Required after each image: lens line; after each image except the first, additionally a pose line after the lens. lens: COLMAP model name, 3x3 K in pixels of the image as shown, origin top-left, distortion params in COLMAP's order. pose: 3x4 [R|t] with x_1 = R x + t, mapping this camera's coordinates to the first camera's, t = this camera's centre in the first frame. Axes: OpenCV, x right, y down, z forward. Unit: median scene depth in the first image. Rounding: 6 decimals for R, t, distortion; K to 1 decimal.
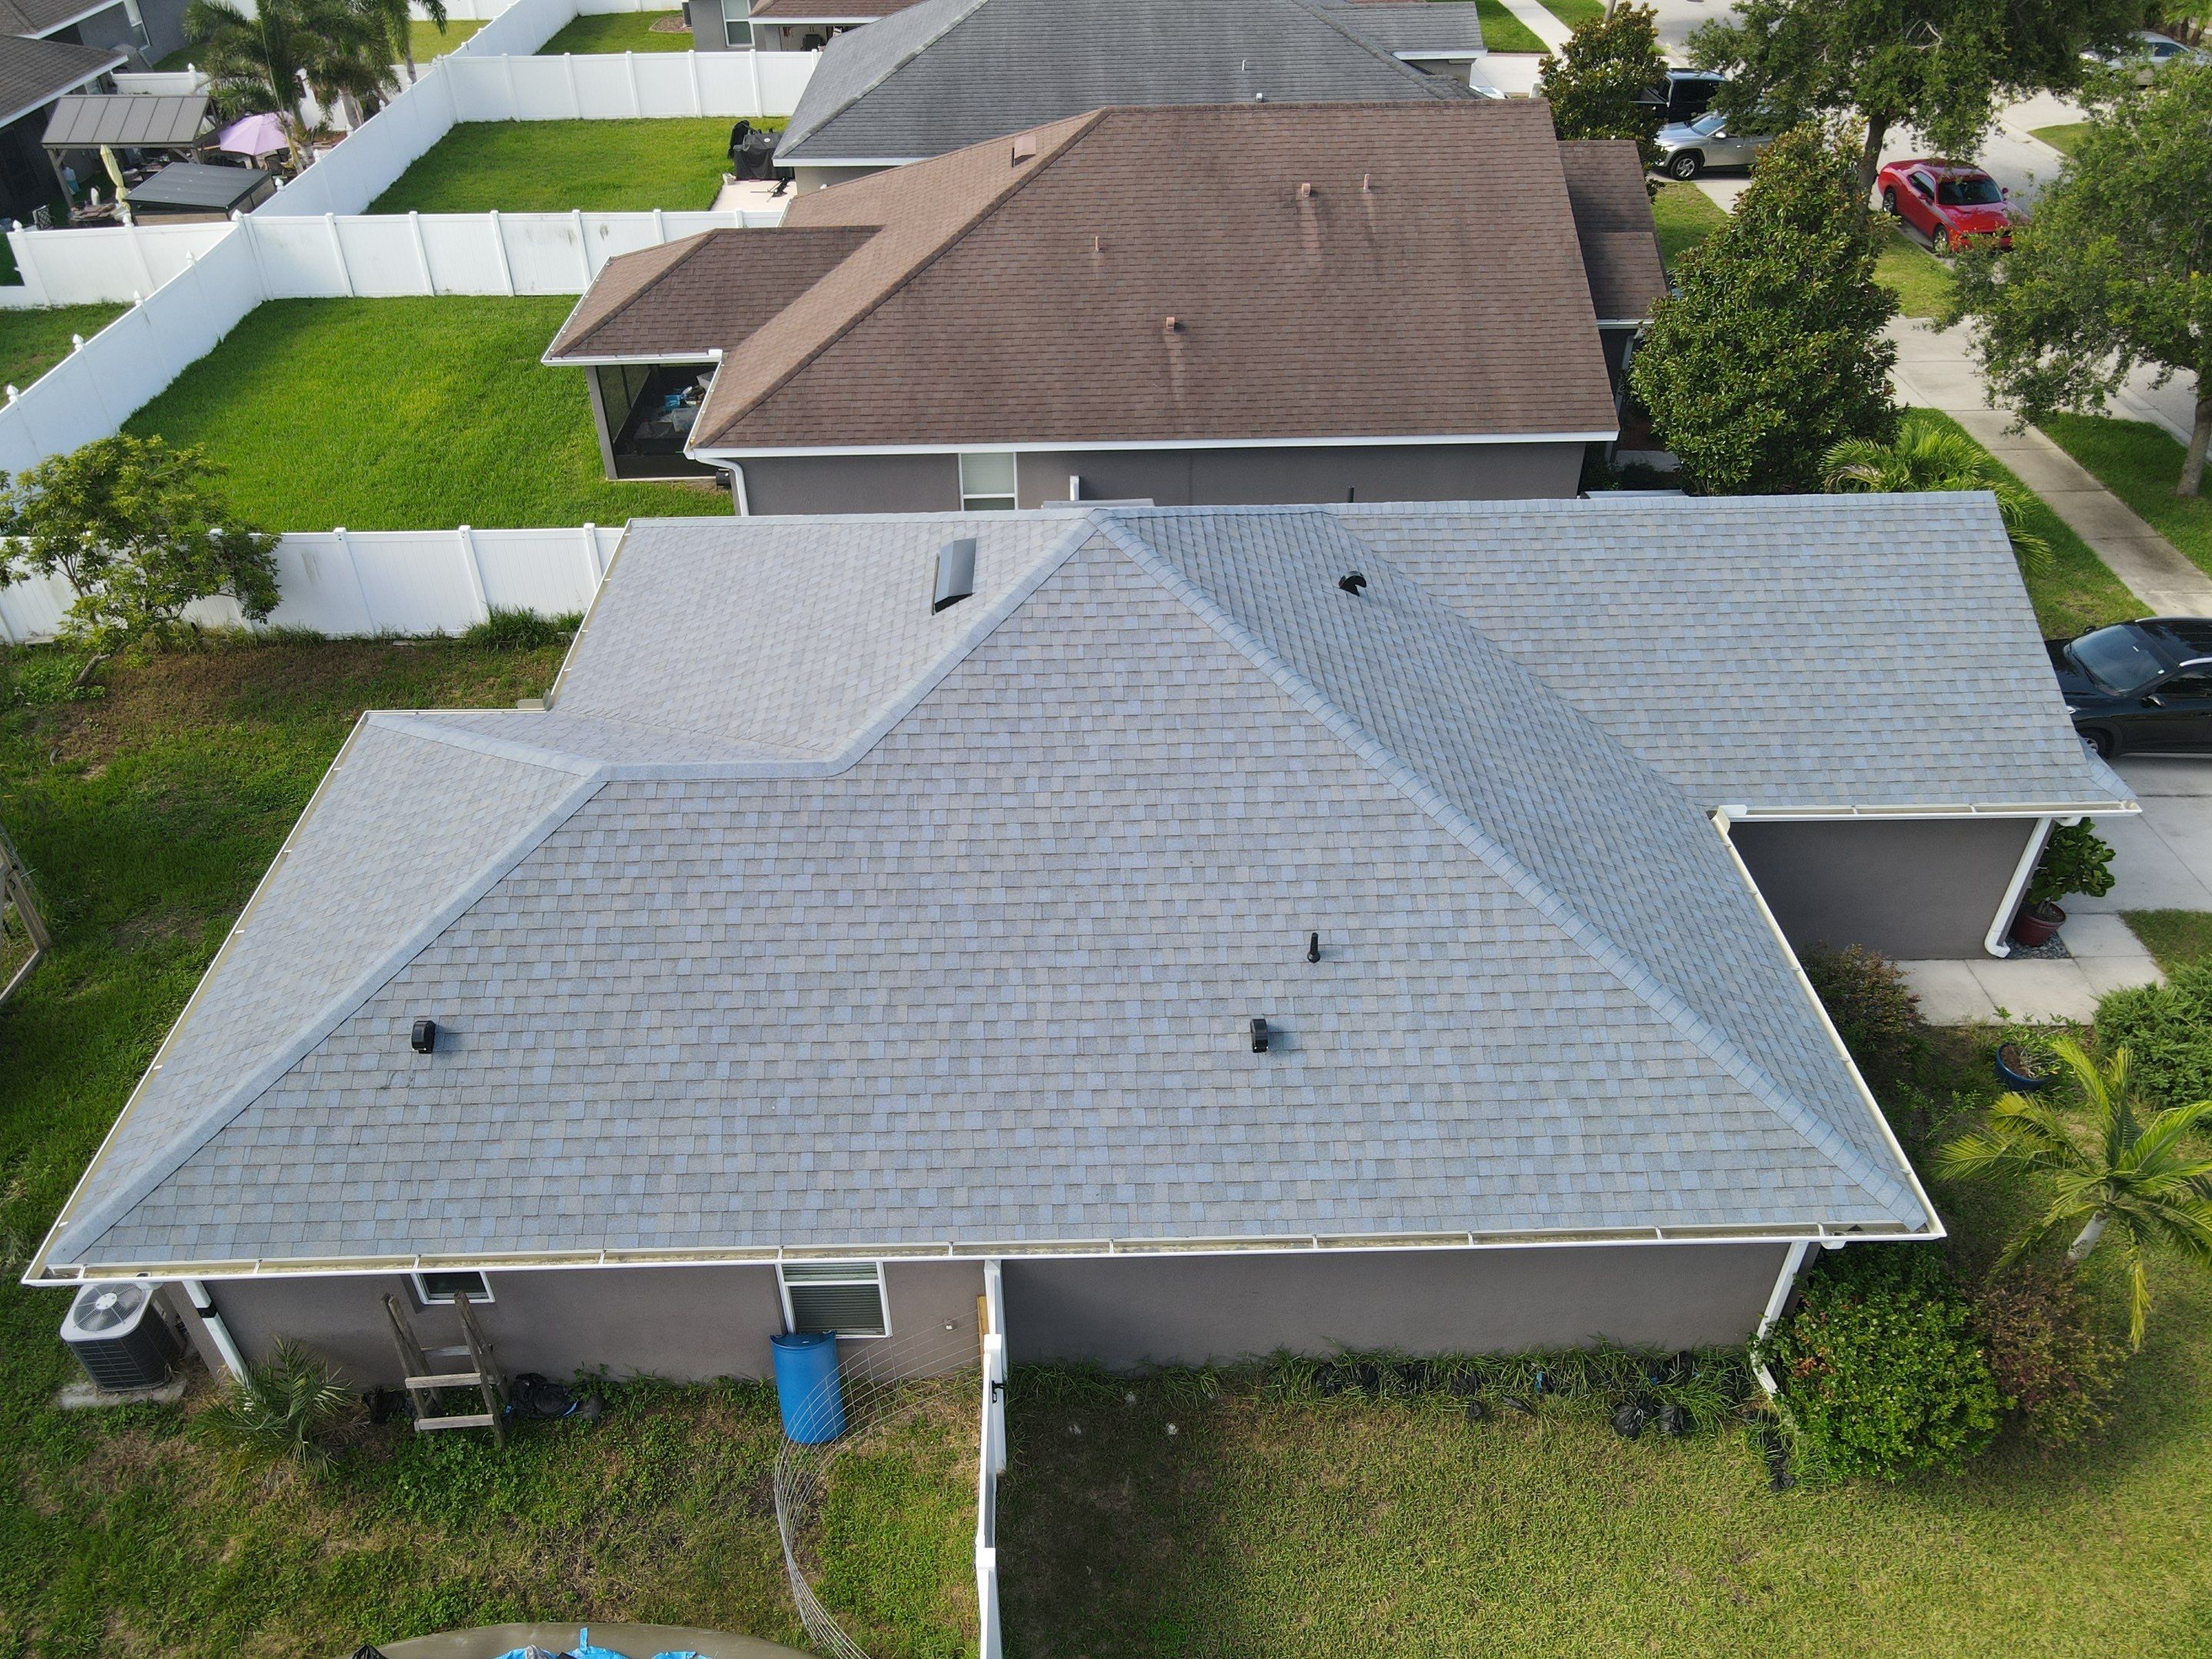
lens RADIAL K [[1641.4, 0, 1053.9], [0, 1641.4, 829.8], [0, 0, 1]] dist [-0.035682, 0.086138]
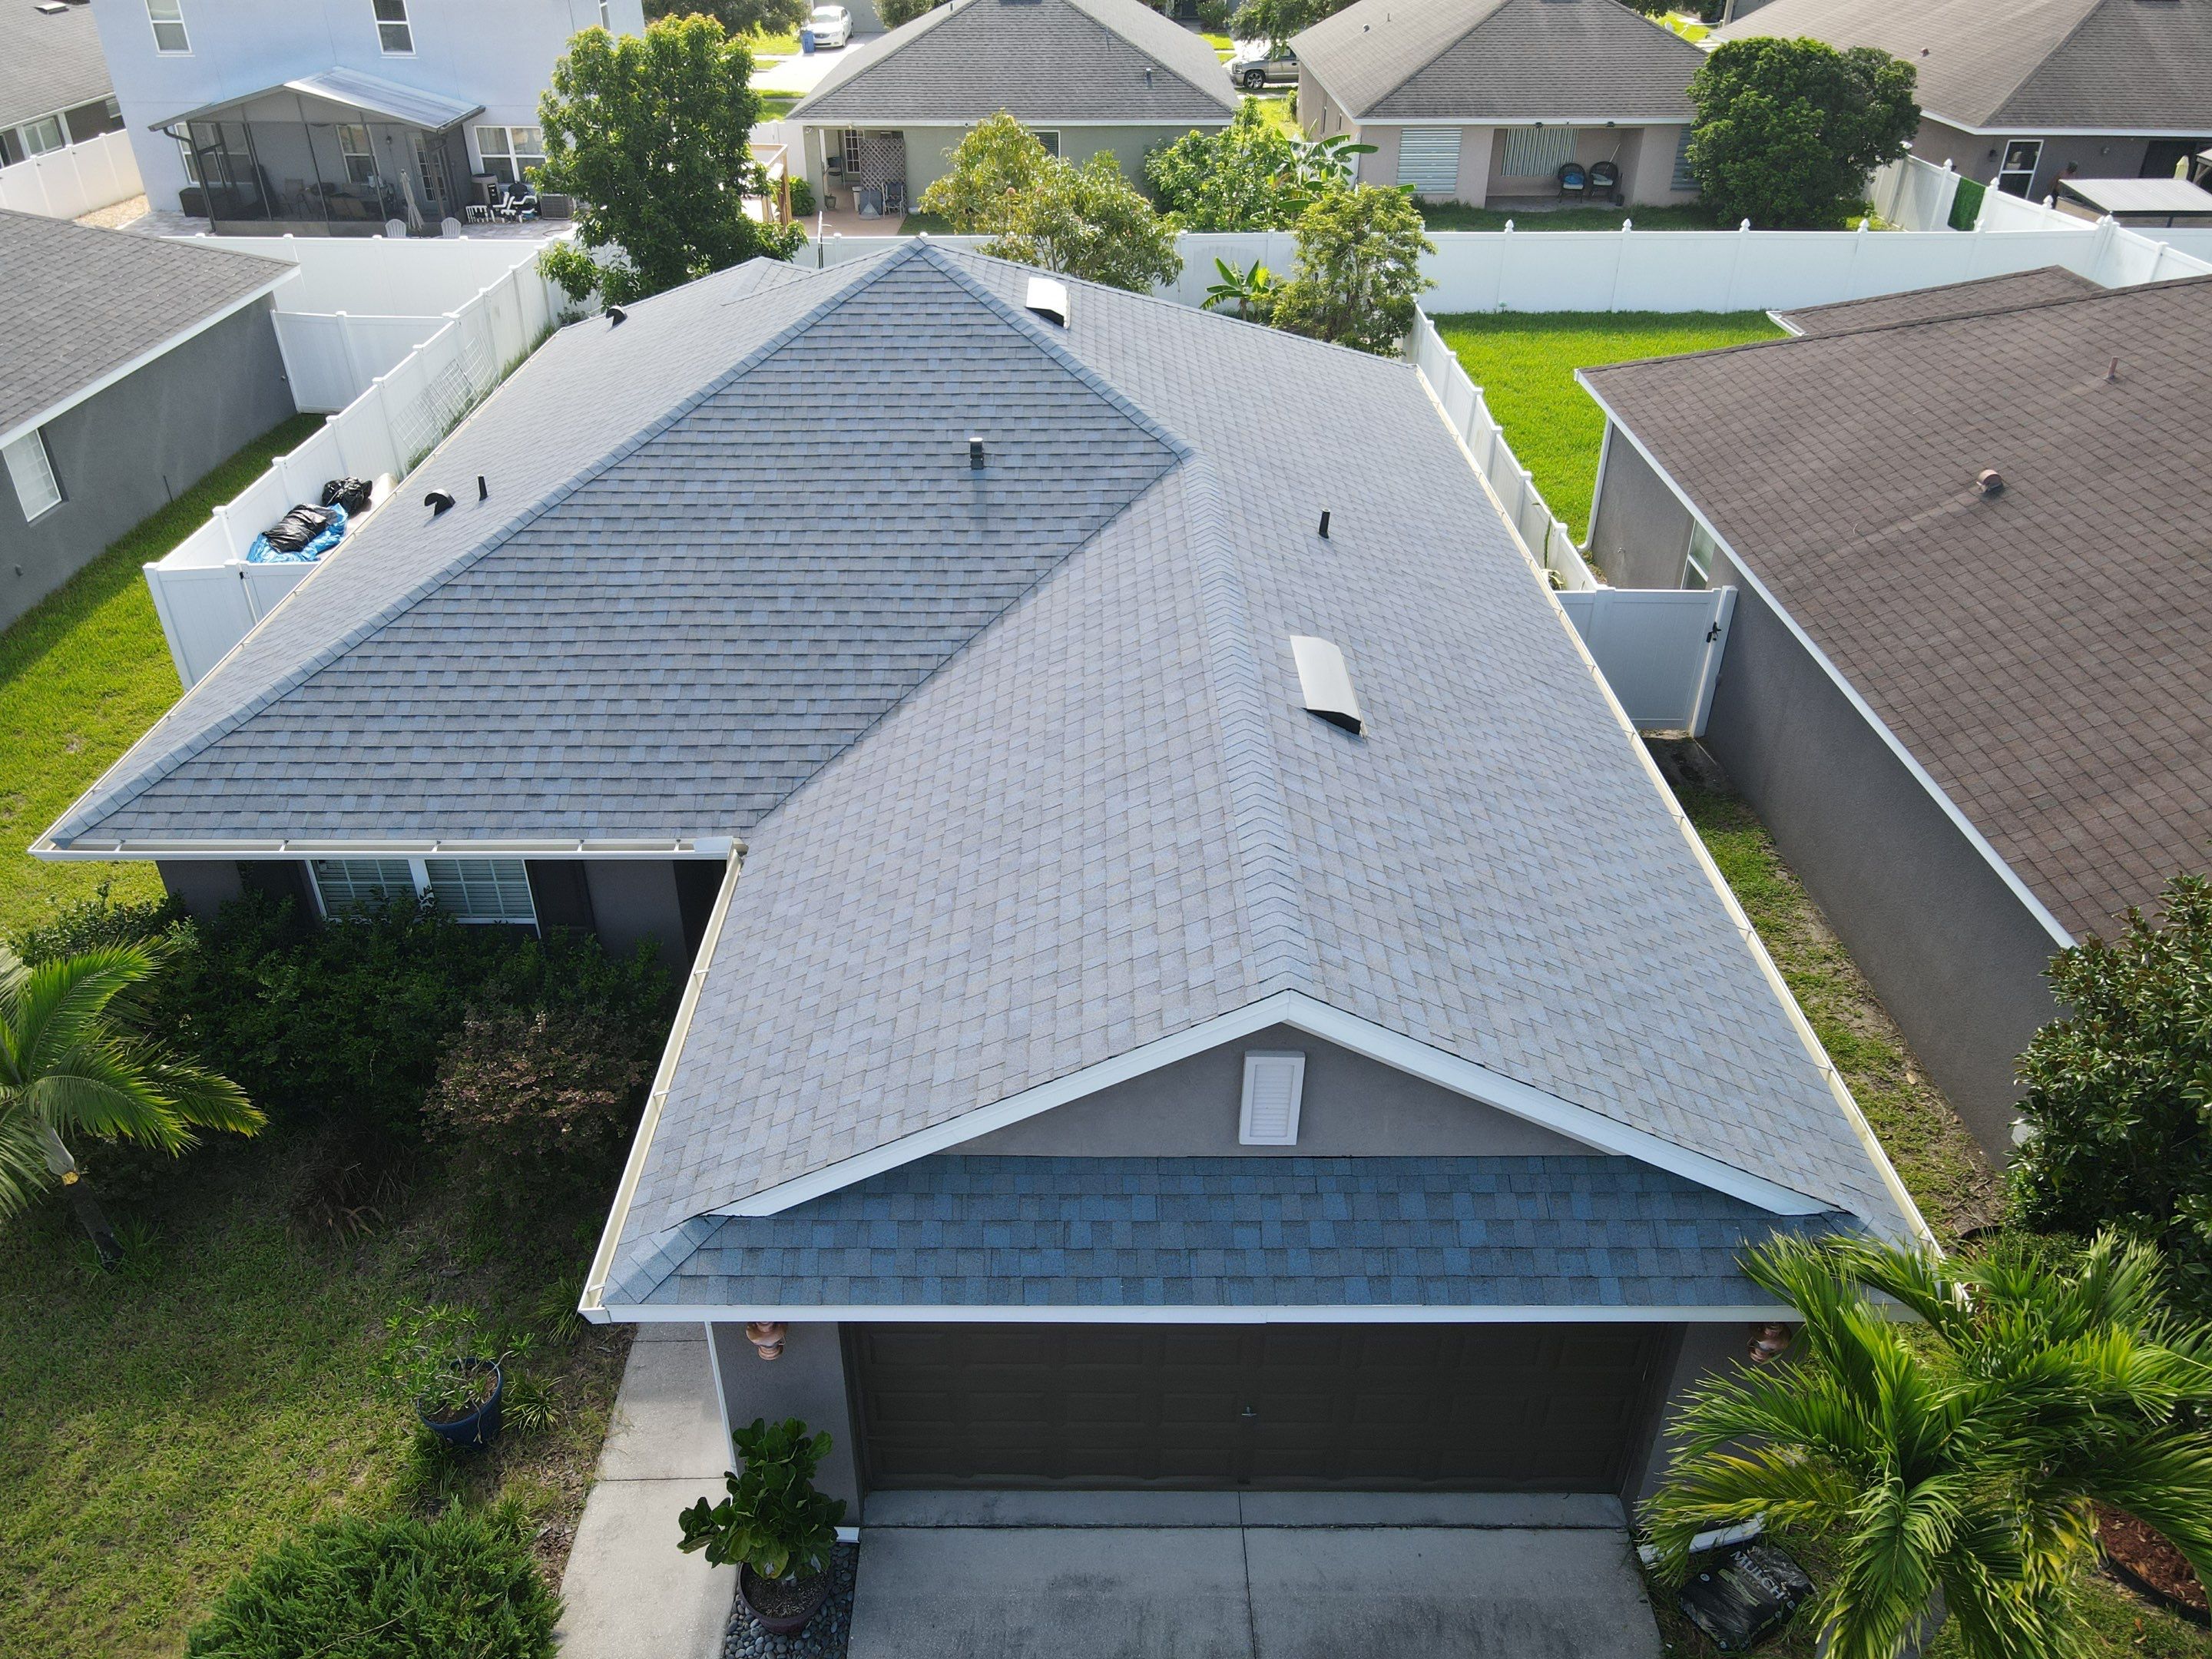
lens RADIAL K [[1590.4, 0, 1061.7], [0, 1590.4, 824.2], [0, 0, 1]] dist [0.008126, 0.002035]
pose [[-0.024157, 0.548760, -0.835631, 1.185483], [-0.599126, 0.661191, 0.451525, -0.510820], [0.800290, 0.511556, 0.312804, 1.059124]]
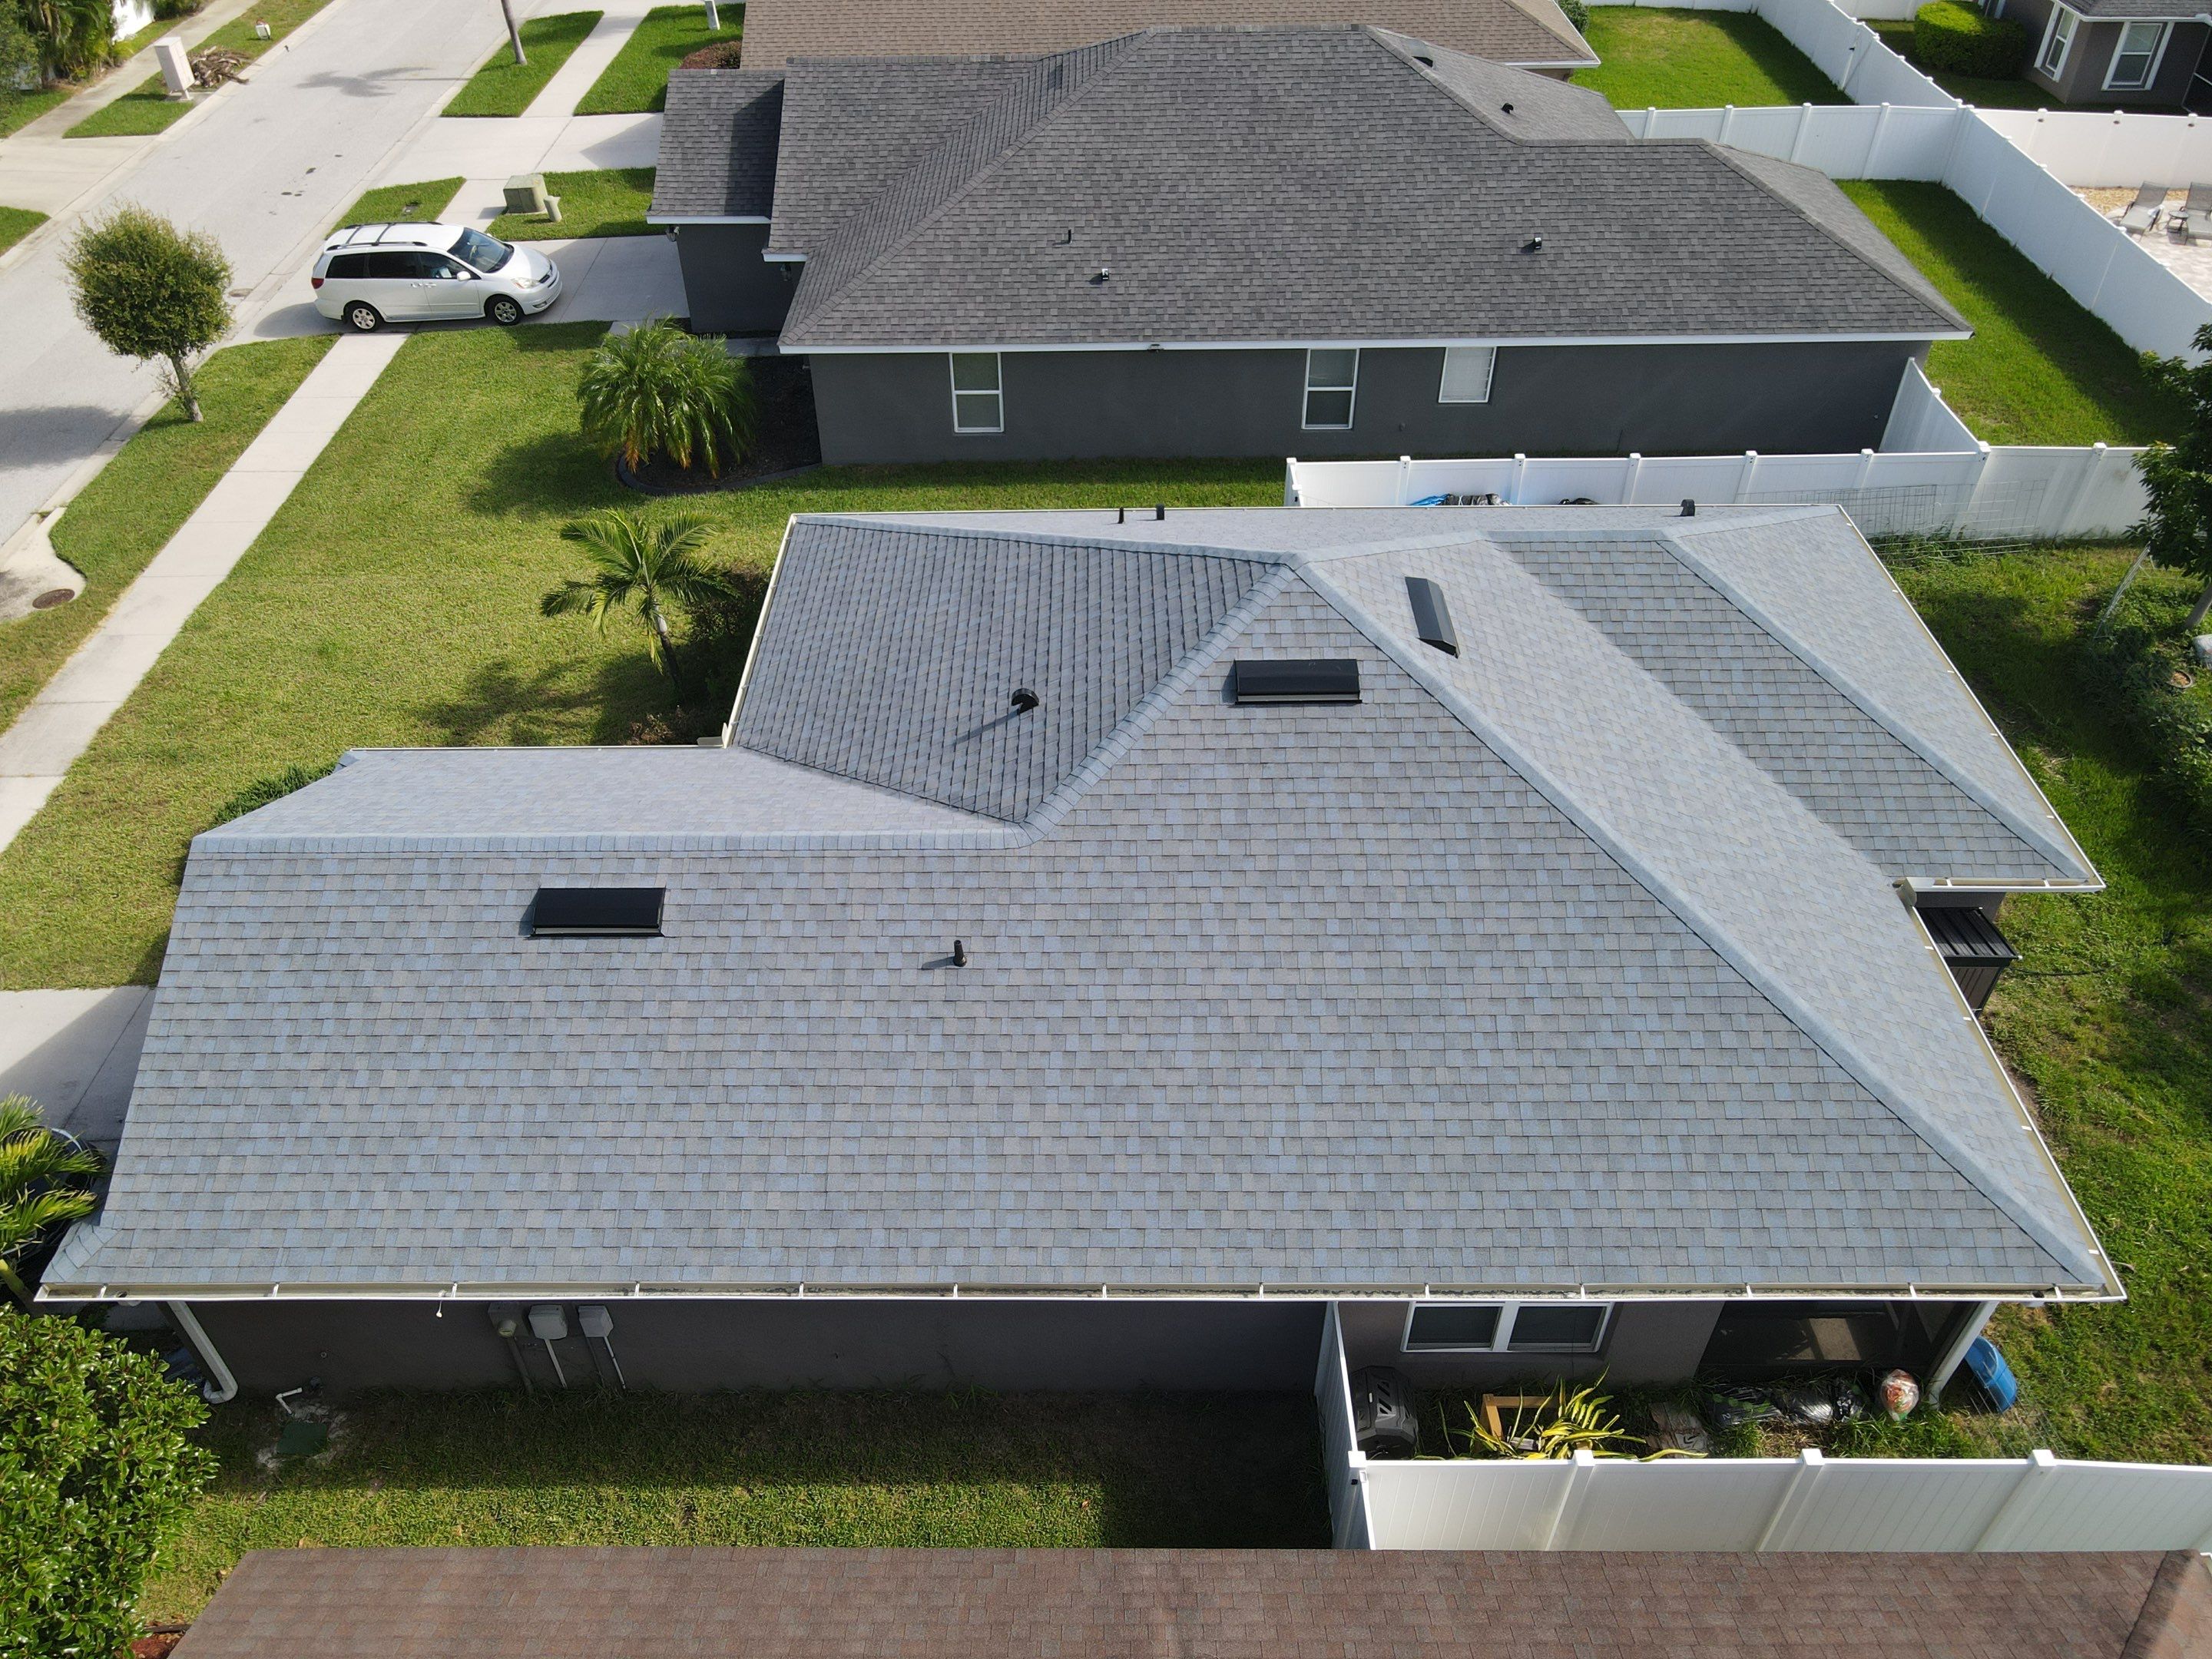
lens RADIAL K [[1575.1, 0, 1106.0], [0, 1575.1, 829.5], [0, 0, 1]] dist [0.013818, 0.002840]
pose [[-0.999407, 0.019111, 0.028655, 0.132360], [0.031959, 0.204315, 0.978383, -1.254078], [0.012844, 0.978719, -0.204805, 1.528527]]
